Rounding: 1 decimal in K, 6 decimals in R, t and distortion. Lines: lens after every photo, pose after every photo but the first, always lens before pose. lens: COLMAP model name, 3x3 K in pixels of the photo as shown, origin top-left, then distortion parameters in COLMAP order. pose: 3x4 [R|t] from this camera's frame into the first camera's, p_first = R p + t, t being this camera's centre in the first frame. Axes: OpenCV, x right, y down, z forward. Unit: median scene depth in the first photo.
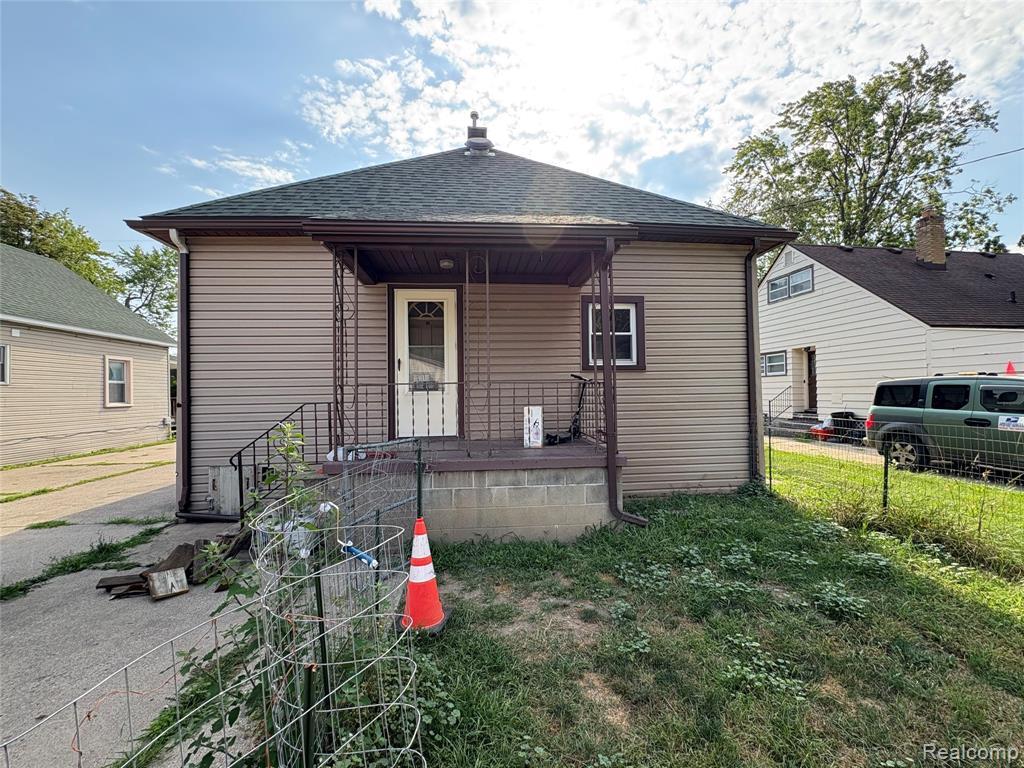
lens RADIAL K [[410.7, 0, 506.7], [0, 410.7, 384.6], [0, 0, 1]] dist [-0.000564, 0.000483]
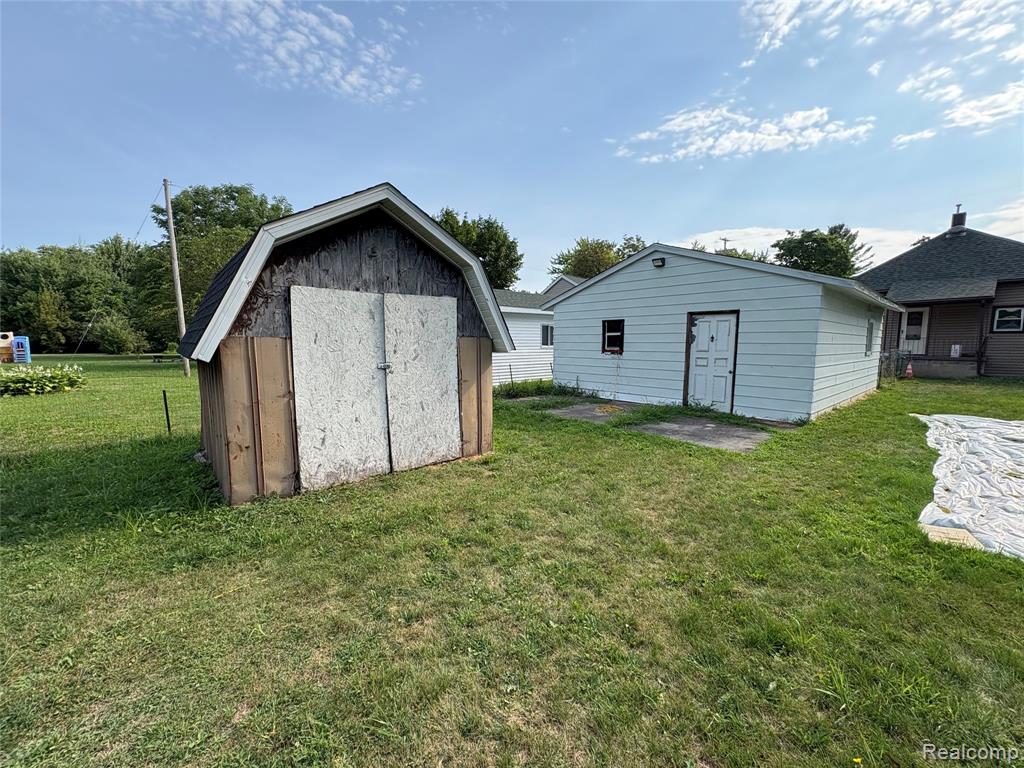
lens RADIAL K [[410.7, 0, 507.6], [0, 410.7, 388.6], [0, 0, 1]] dist [-0.000564, 0.000483]
pose [[0.588697, 0.102264, -0.801859, 0.467238], [0.004015, 0.991583, 0.129408, -0.031780], [0.808344, -0.079402, 0.583331, -2.918673]]
